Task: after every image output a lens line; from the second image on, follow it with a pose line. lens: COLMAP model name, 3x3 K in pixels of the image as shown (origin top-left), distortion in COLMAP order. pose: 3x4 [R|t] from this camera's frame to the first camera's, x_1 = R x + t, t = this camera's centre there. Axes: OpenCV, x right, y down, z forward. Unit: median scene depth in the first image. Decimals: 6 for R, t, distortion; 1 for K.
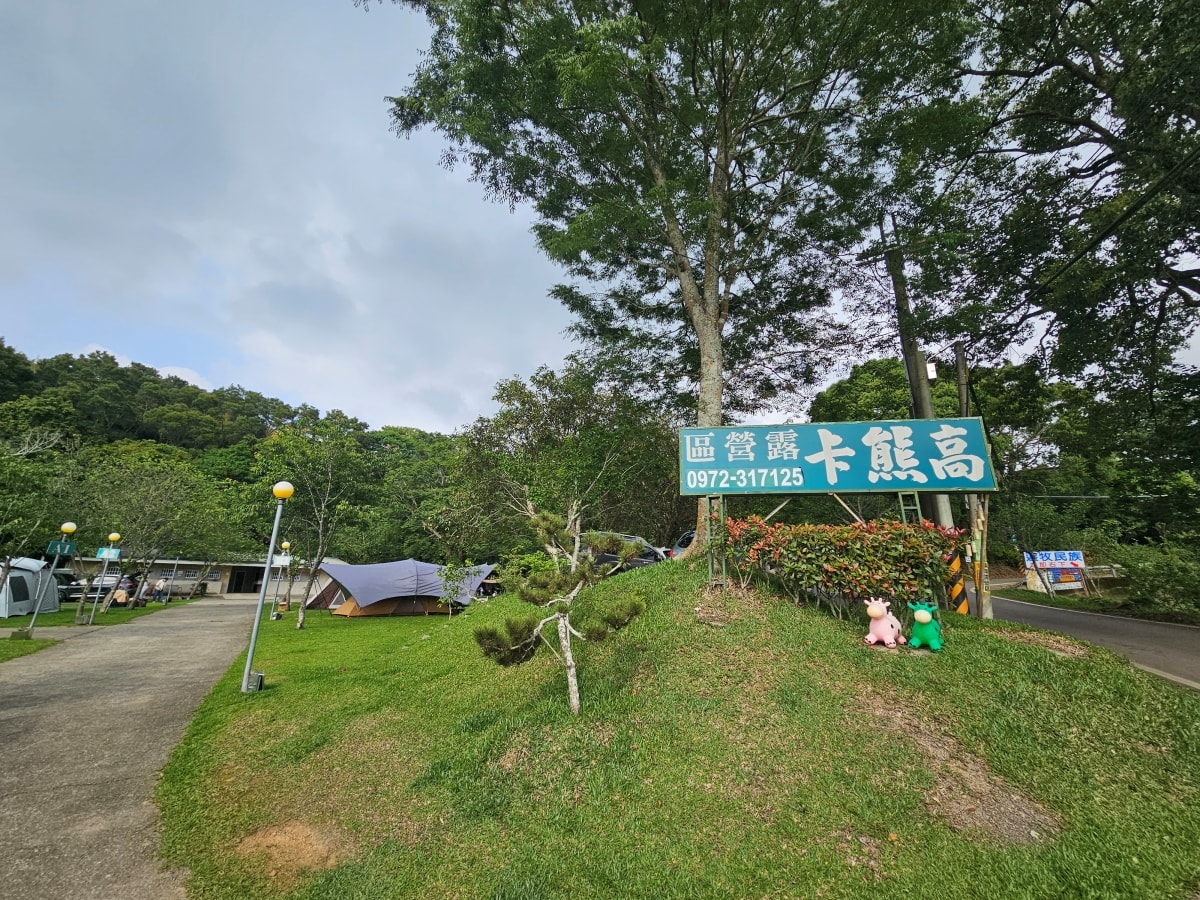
lens RADIAL K [[482.3, 0, 600.1], [0, 482.3, 427.6], [0, 0, 1]] dist [-0.001183, -0.000147]
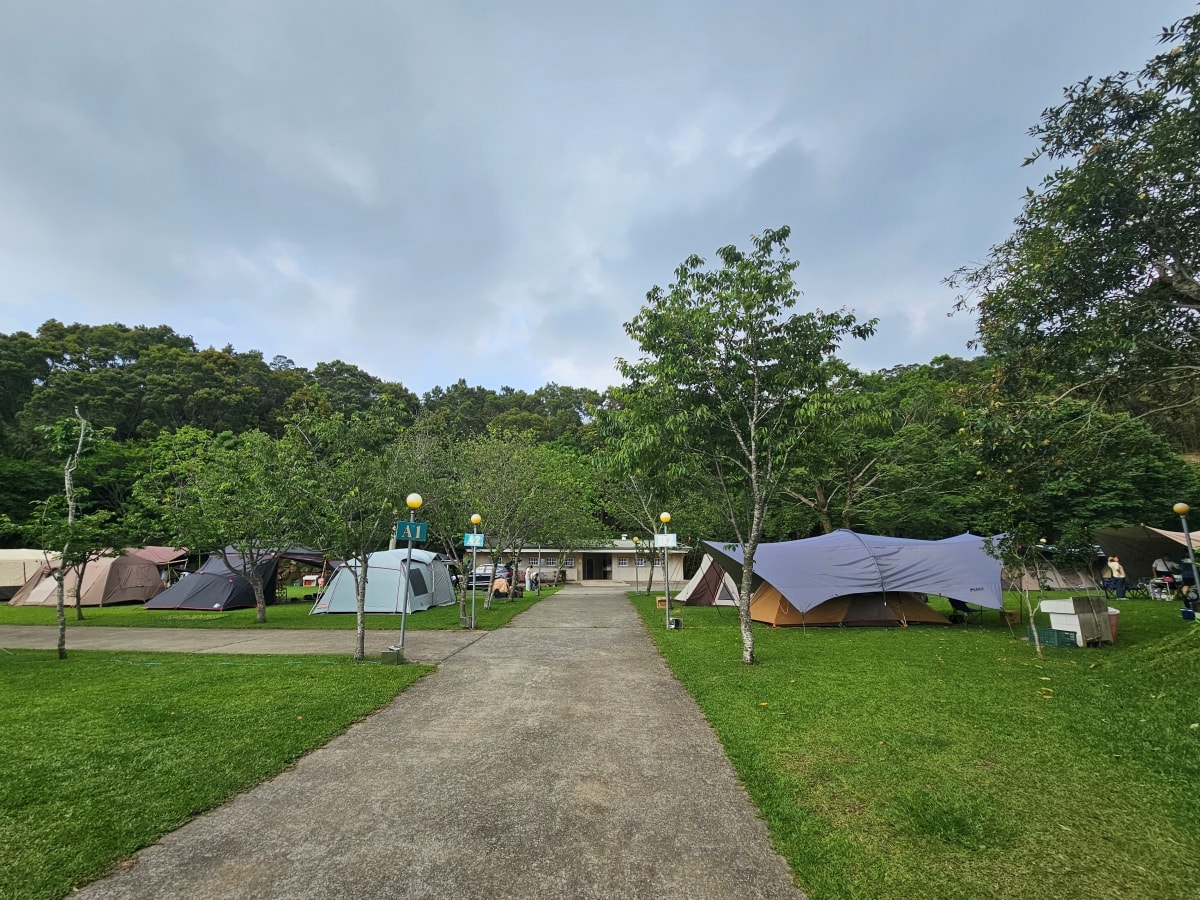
lens RADIAL K [[482.3, 0, 600.1], [0, 482.3, 427.6], [0, 0, 1]] dist [-0.001183, -0.000147]
pose [[0.839009, -0.164951, -0.518512, -0.212521], [0.183466, 0.982899, -0.015816, 0.068472], [0.512254, -0.081860, 0.854924, 0.232355]]
